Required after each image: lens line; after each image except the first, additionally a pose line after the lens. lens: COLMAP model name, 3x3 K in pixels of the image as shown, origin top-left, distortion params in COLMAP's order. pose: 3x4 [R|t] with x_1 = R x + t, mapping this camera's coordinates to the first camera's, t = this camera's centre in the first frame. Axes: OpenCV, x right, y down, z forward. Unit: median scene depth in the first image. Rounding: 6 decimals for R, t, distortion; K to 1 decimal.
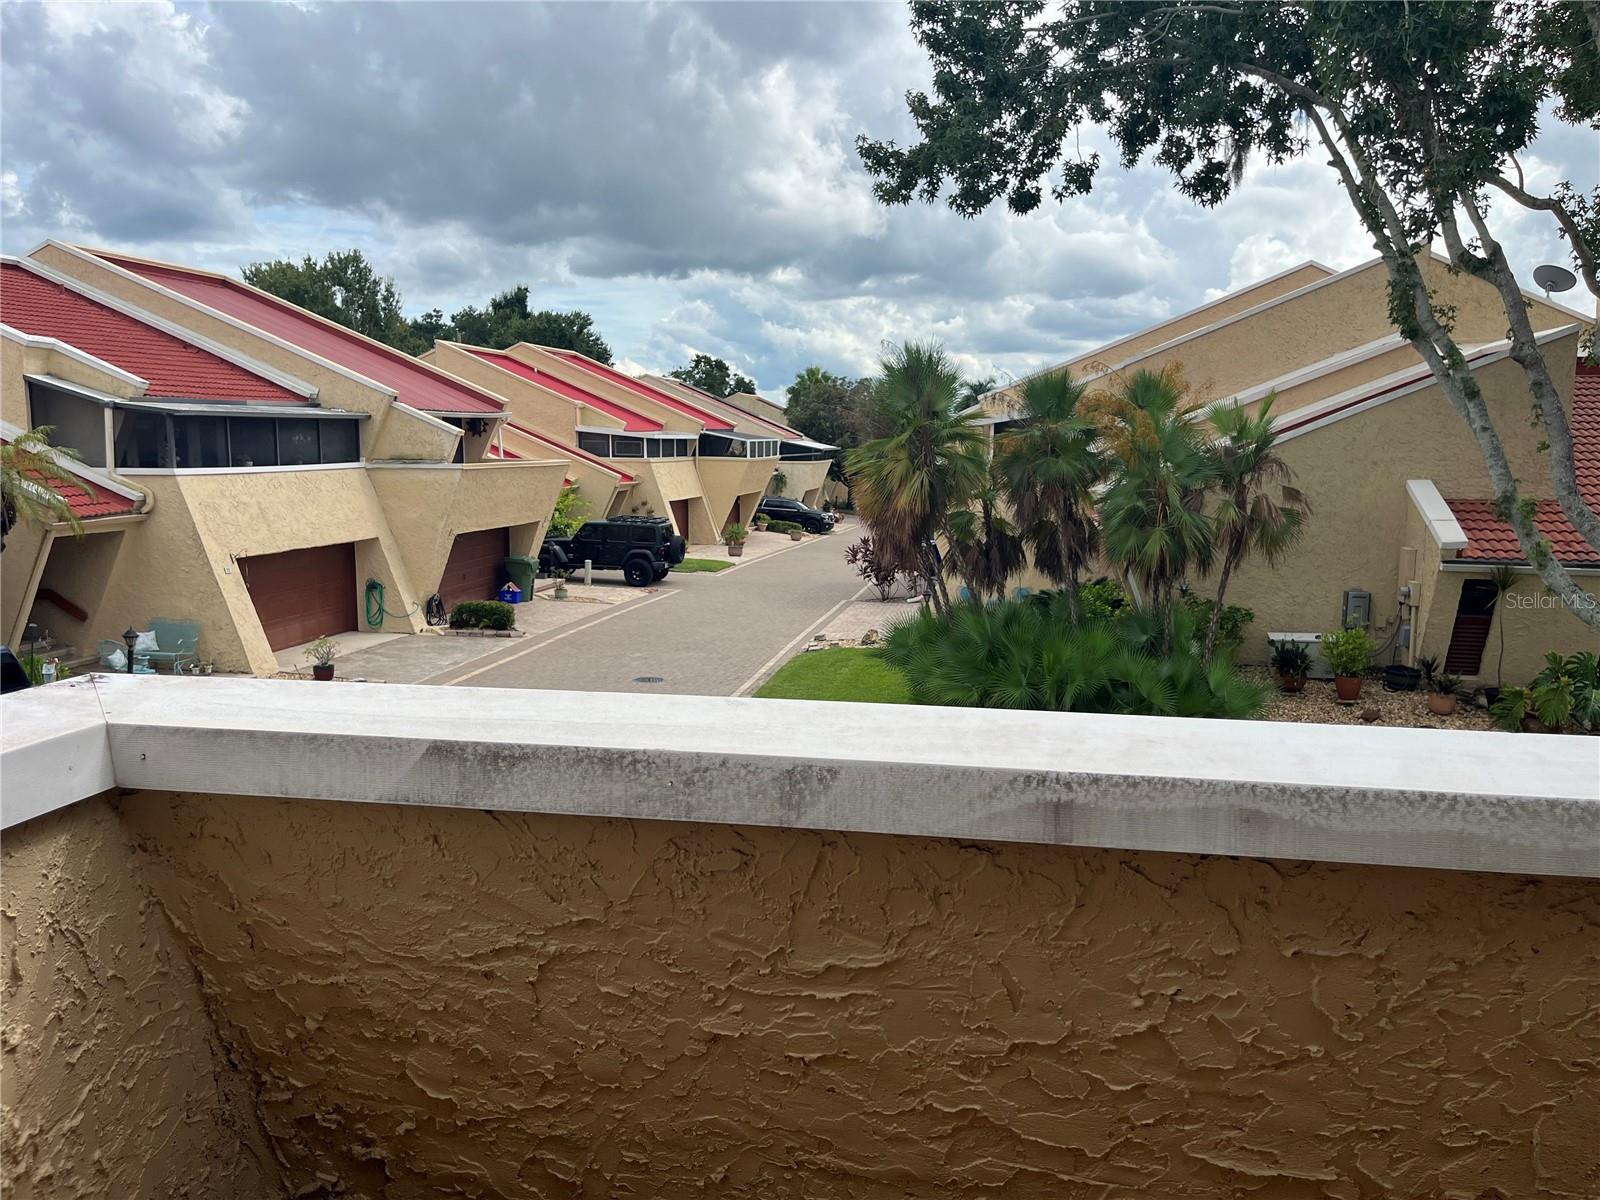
lens RADIAL K [[1197.0, 0, 800.0], [0, 1197.0, 600.0], [0, 0, 1]] dist [0.040486, -0.078327]
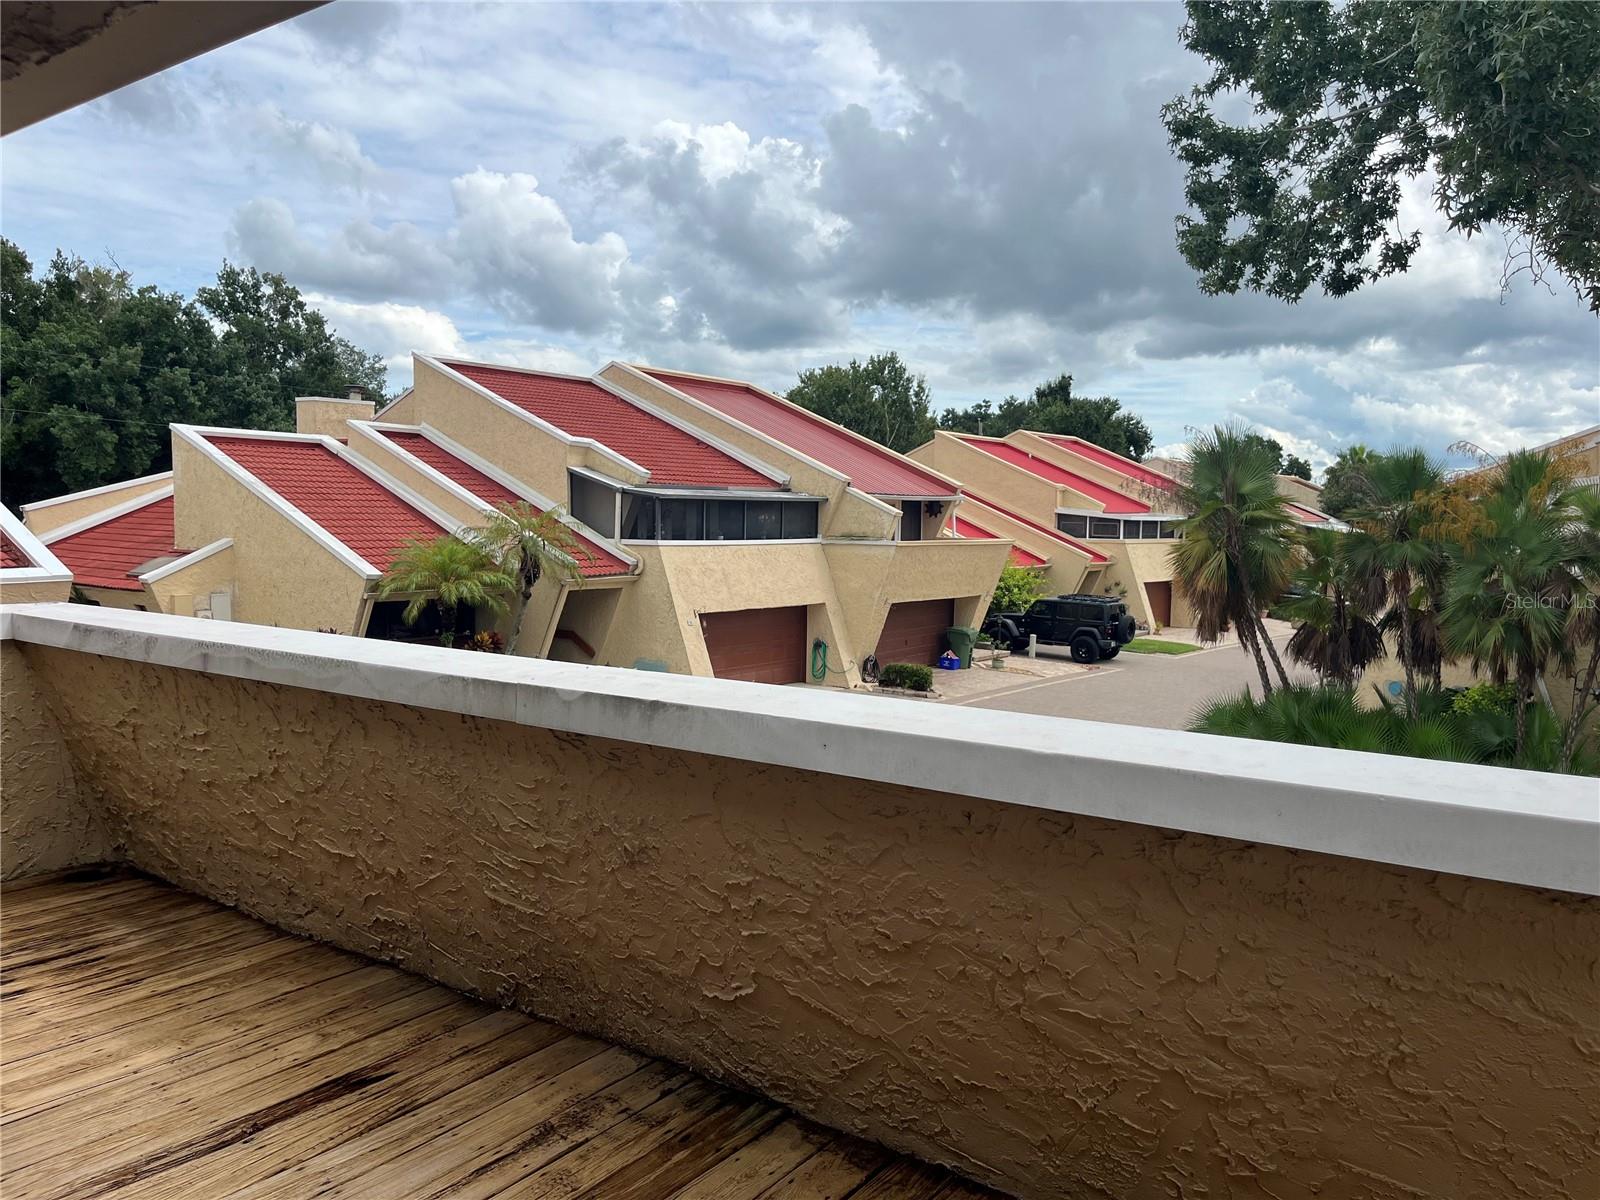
lens RADIAL K [[1187.9, 0, 800.0], [0, 1187.9, 600.0], [0, 0, 1]] dist [0.115012, -0.224026]
pose [[0.895662, 0.038589, -0.443058, 0.128543], [-0.068480, 0.996314, -0.051659, 0.005694], [0.439432, 0.076609, 0.895003, -0.035939]]
